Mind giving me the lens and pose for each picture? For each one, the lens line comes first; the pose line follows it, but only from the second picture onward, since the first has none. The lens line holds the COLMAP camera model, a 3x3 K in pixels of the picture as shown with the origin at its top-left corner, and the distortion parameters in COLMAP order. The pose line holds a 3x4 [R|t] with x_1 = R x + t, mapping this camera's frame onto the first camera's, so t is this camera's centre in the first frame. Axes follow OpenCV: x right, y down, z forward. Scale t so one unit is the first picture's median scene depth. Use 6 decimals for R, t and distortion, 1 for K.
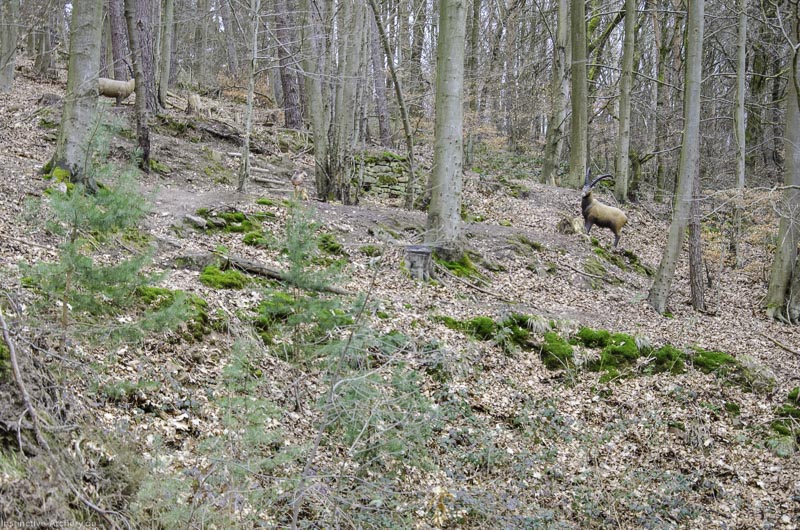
lens RADIAL K [[1533.6, 0, 401.6], [0, 1533.6, 270.4], [0, 0, 1]] dist [0.397861, 0.000000]
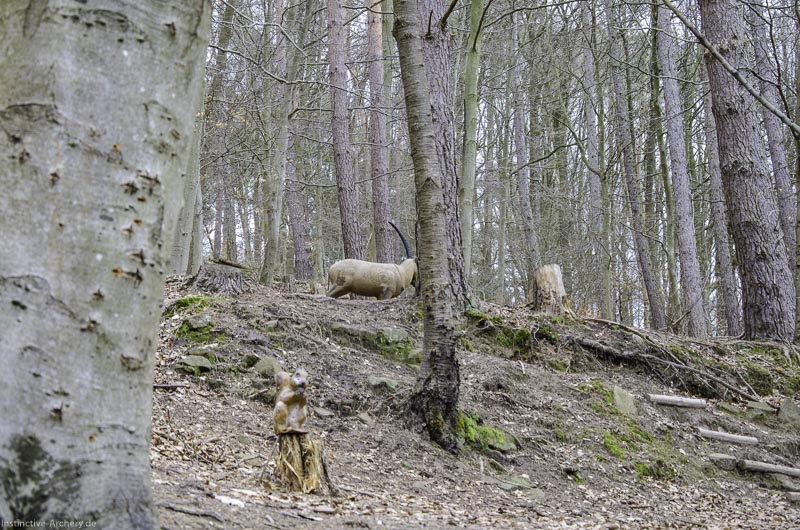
lens RADIAL K [[1636.8, 0, 401.5], [0, 1636.8, 263.5], [0, 0, 1]] dist [0.421914, 0.000000]
pose [[0.984900, -0.040763, -0.168257, -0.110797], [0.011972, 0.985595, -0.168698, -0.042509], [0.172710, 0.164136, 0.971201, 0.627889]]
